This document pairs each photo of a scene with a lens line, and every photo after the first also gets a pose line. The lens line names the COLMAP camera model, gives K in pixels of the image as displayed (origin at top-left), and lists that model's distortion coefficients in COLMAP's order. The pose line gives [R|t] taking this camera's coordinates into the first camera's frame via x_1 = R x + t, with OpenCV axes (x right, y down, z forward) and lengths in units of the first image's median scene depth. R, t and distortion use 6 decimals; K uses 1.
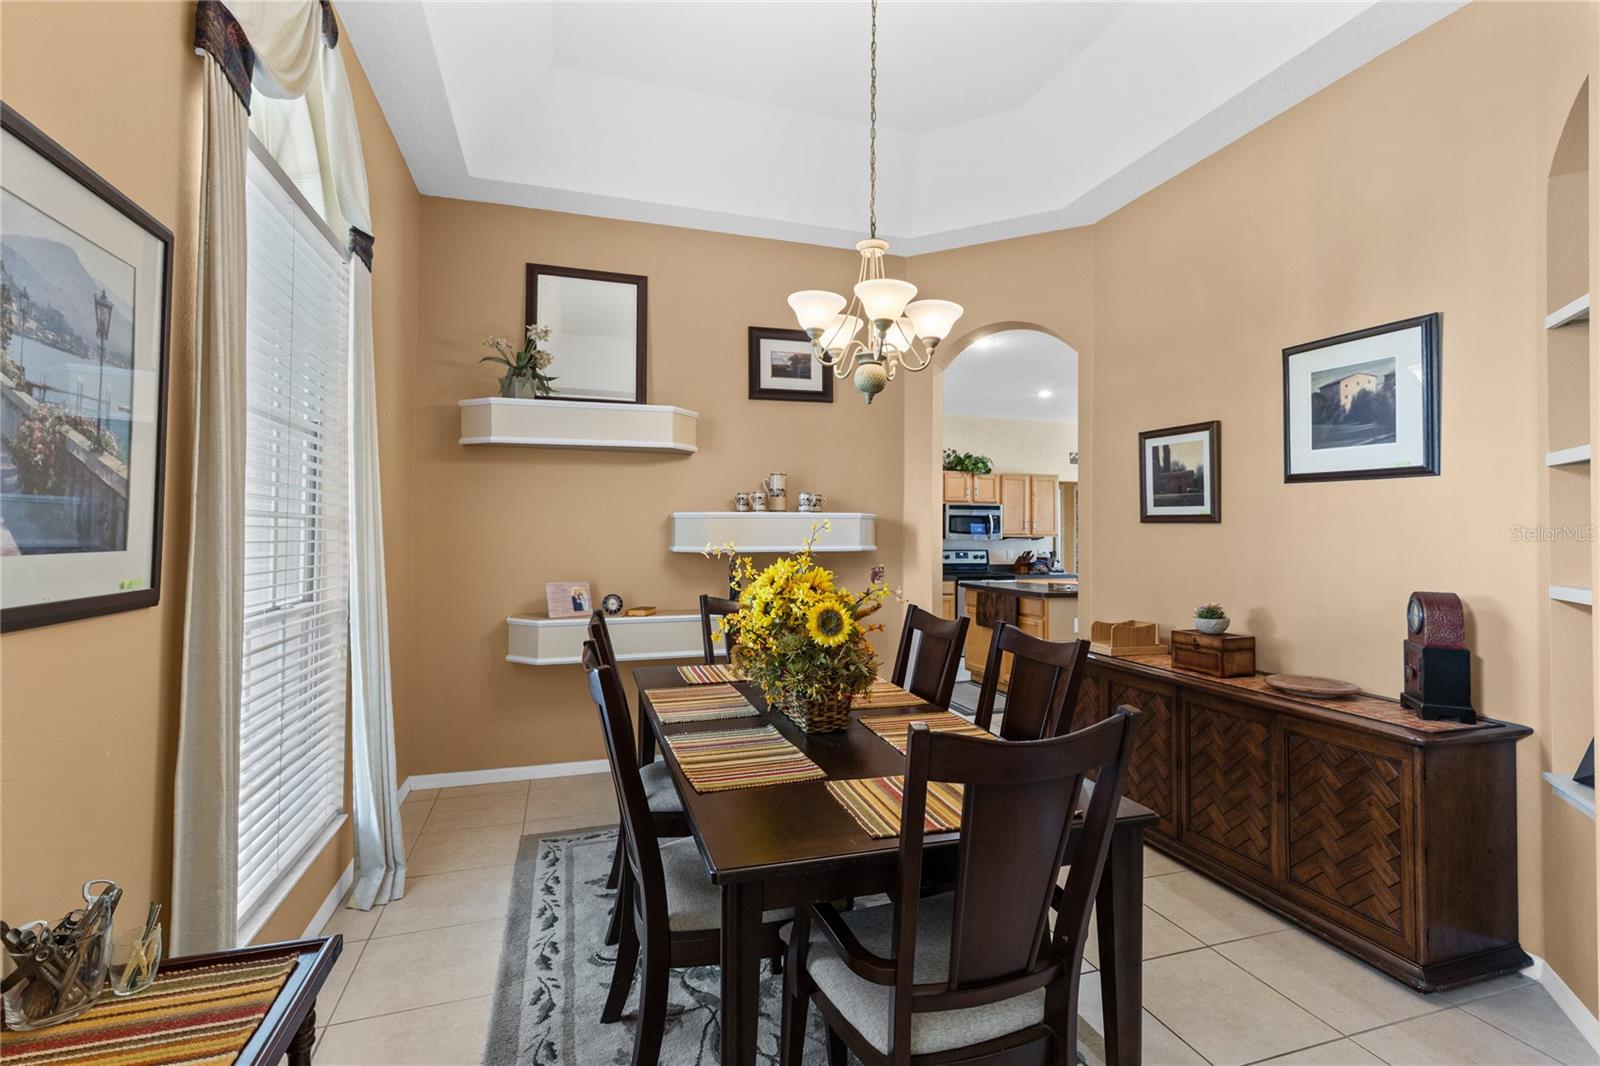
lens RADIAL K [[731.0, 0, 791.6], [0, 731.0, 517.2], [0, 0, 1]] dist [0.010377, -0.003632]
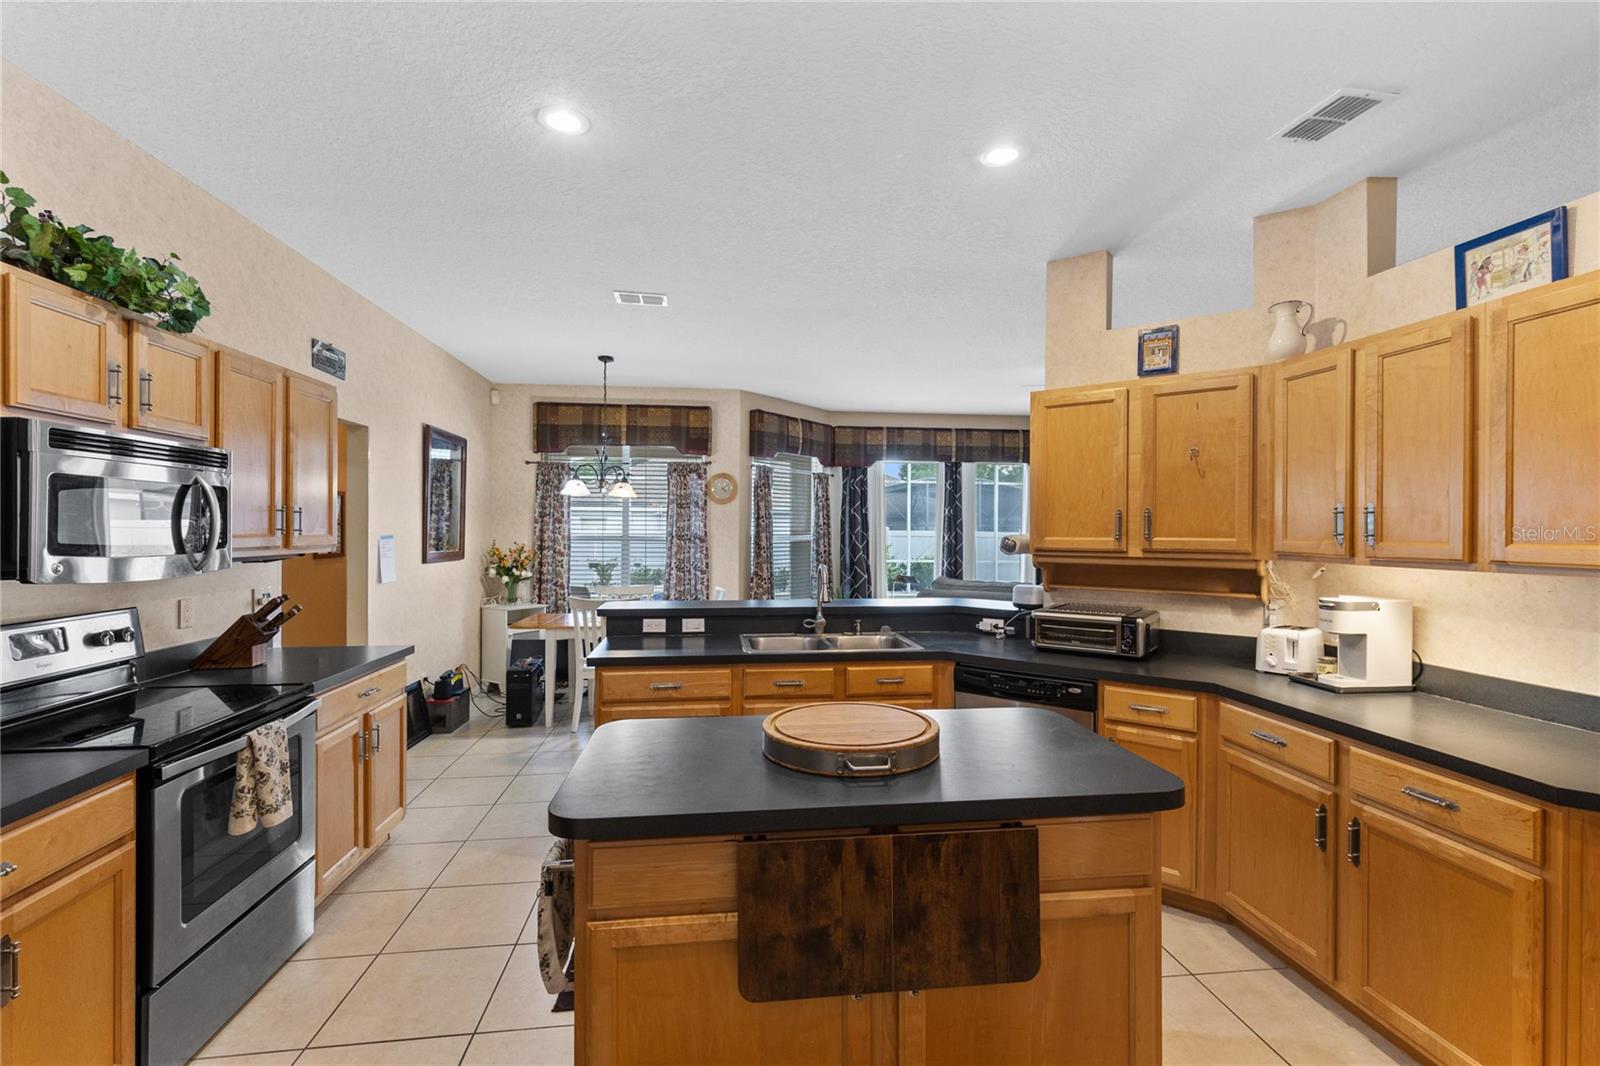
lens RADIAL K [[719.7, 0, 805.2], [0, 719.7, 534.3], [0, 0, 1]] dist [0.001839, 0.002016]
pose [[0.172284, -0.013272, 0.984958, 0.092868], [-0.024250, 0.999549, 0.017710, 0.013268], [-0.984749, -0.026936, 0.171884, 1.673127]]
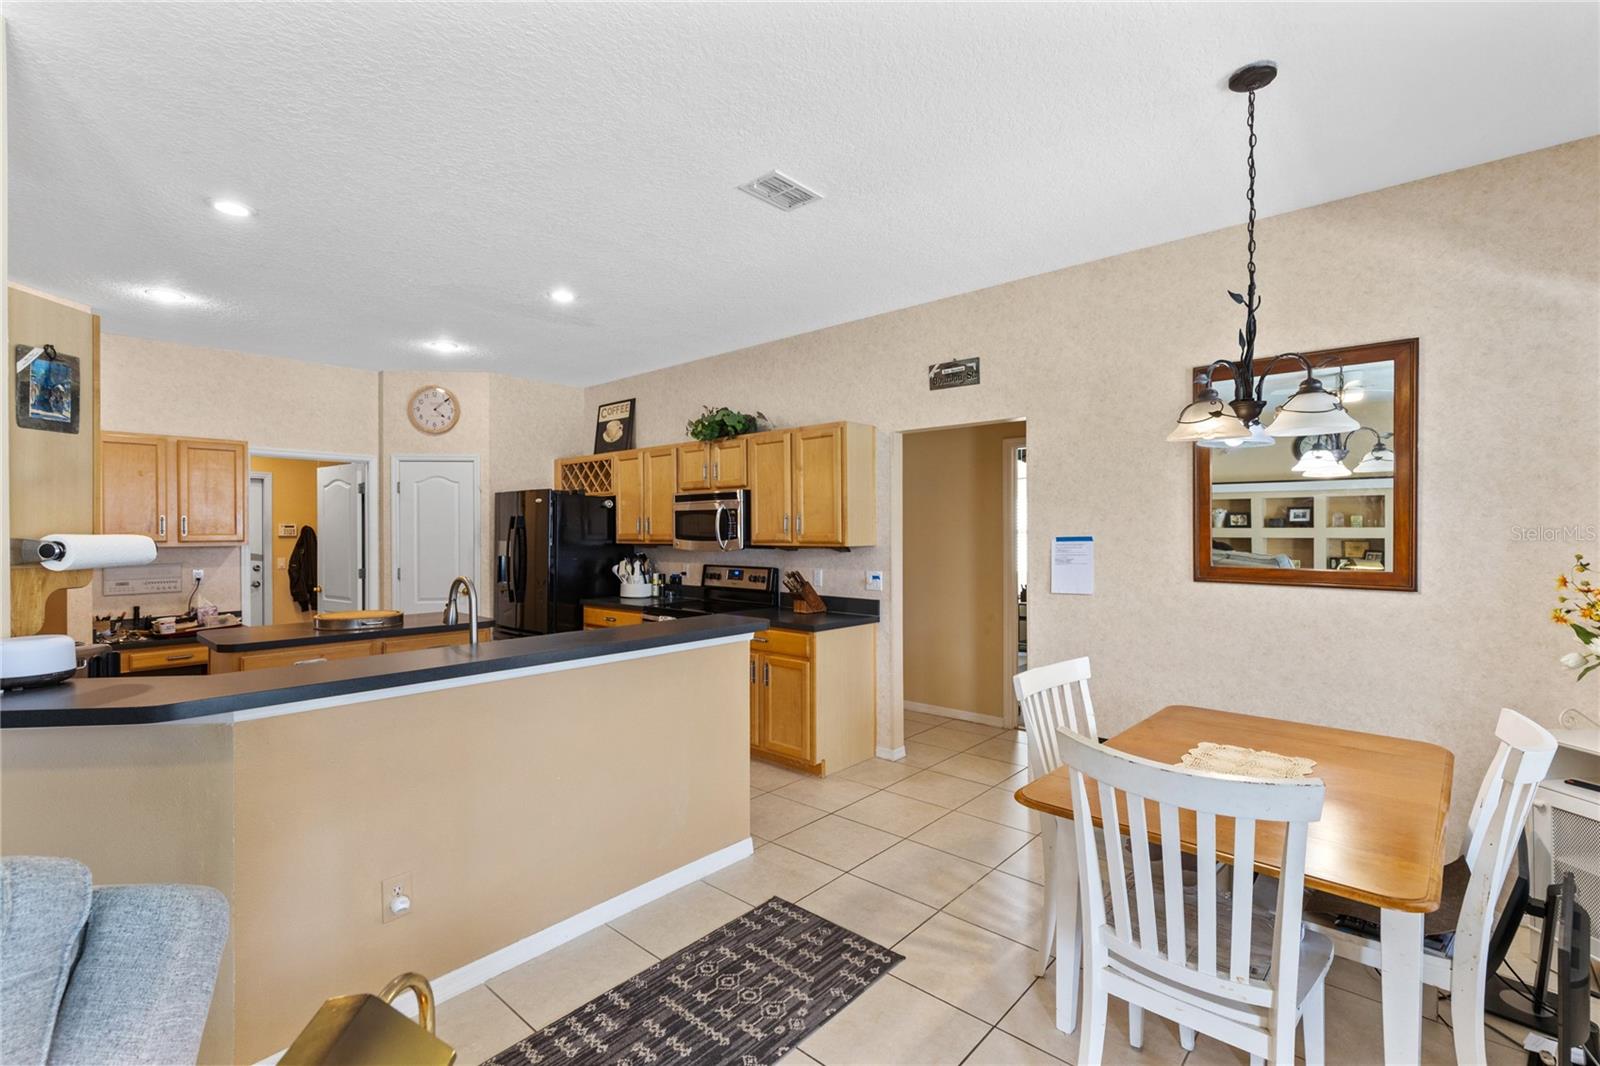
lens RADIAL K [[719.7, 0, 789.8], [0, 719.7, 533.8], [0, 0, 1]] dist [0.001839, 0.002016]
pose [[0.494954, -0.004154, -0.868909, 1.849518], [0.023553, 0.999685, 0.008637, 0.031591], [0.868600, -0.024741, 0.494896, 1.747170]]
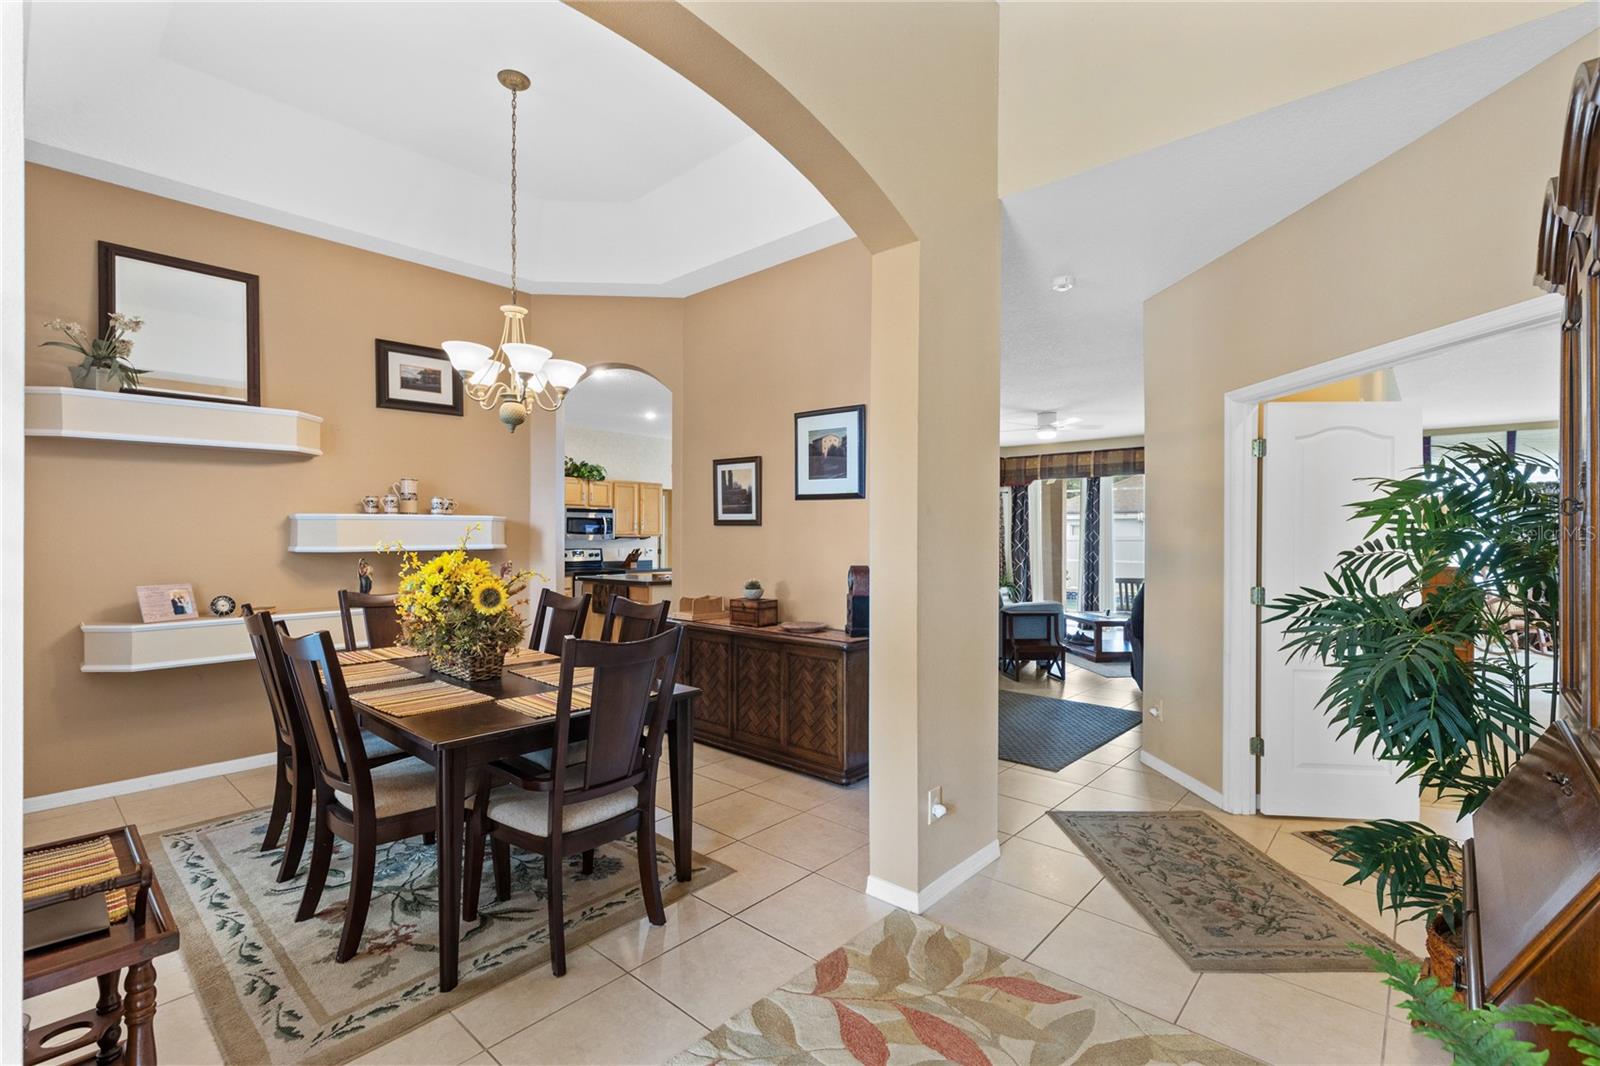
lens RADIAL K [[719.7, 0, 808.8], [0, 719.7, 540.0], [0, 0, 1]] dist [0.001839, 0.002016]
pose [[0.855748, -0.007980, 0.517331, -0.076825], [-0.007548, 0.999582, 0.027906, -0.003886], [-0.517338, -0.027785, 0.855330, -0.266932]]
